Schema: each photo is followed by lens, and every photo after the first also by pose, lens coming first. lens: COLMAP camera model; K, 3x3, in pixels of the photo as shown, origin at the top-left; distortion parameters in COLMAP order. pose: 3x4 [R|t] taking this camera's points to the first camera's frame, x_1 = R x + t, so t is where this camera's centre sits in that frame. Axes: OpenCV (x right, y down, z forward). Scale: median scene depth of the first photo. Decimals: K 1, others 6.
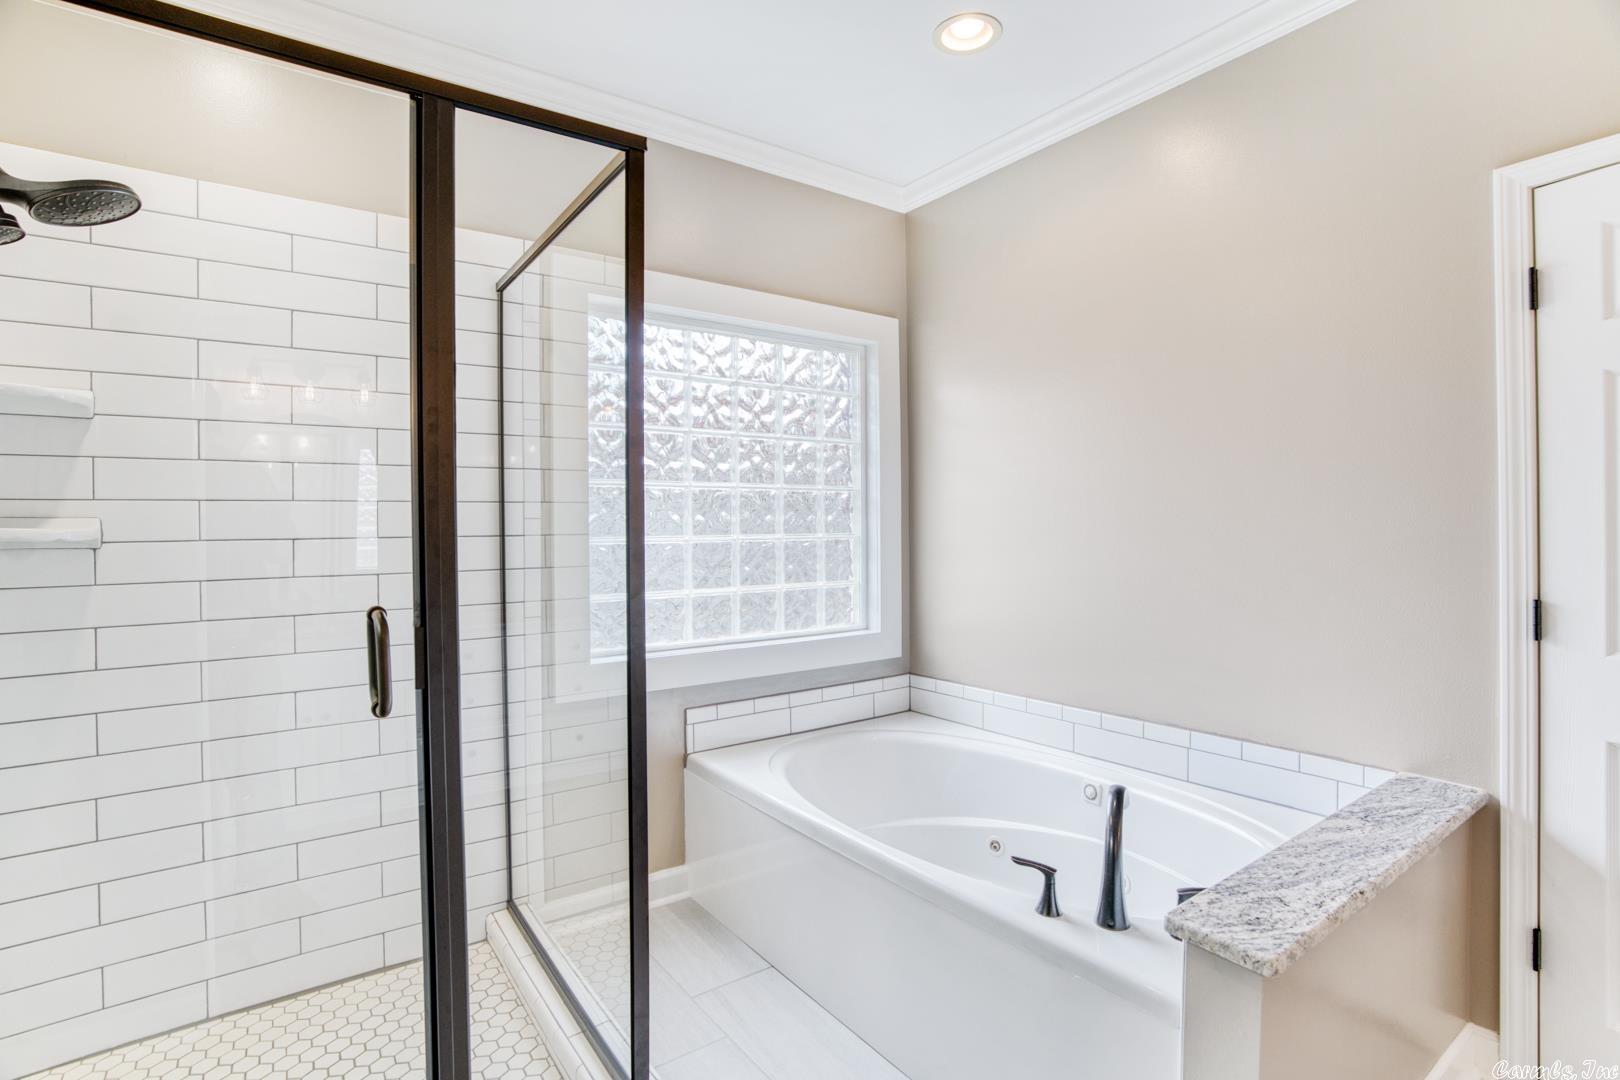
lens RADIAL K [[757.3, 0, 809.4], [0, 757.3, 530.3], [0, 0, 1]] dist [-0.042582, 0.008228]
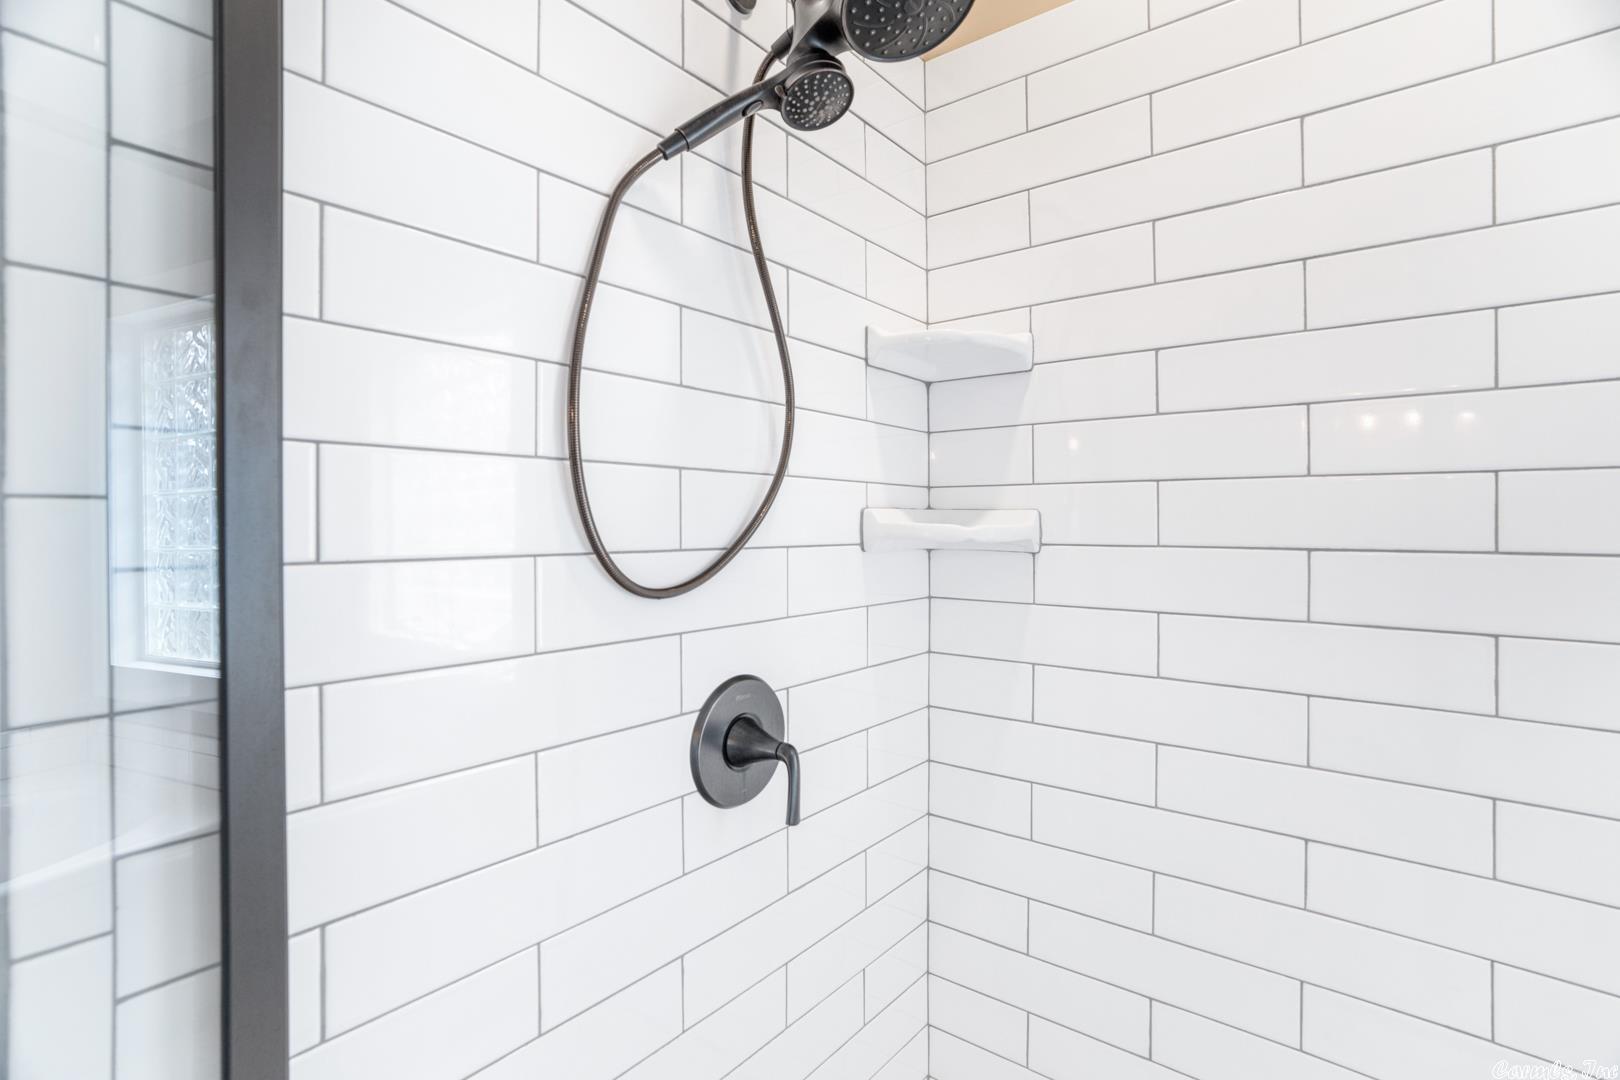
lens RADIAL K [[757.3, 0, 810.6], [0, 757.3, 531.1], [0, 0, 1]] dist [-0.042582, 0.008228]
pose [[0.263747, 0.012568, -0.964510, -0.326723], [-0.009240, 0.999902, 0.010502, -0.001780], [0.964548, 0.006143, 0.263838, 0.601873]]
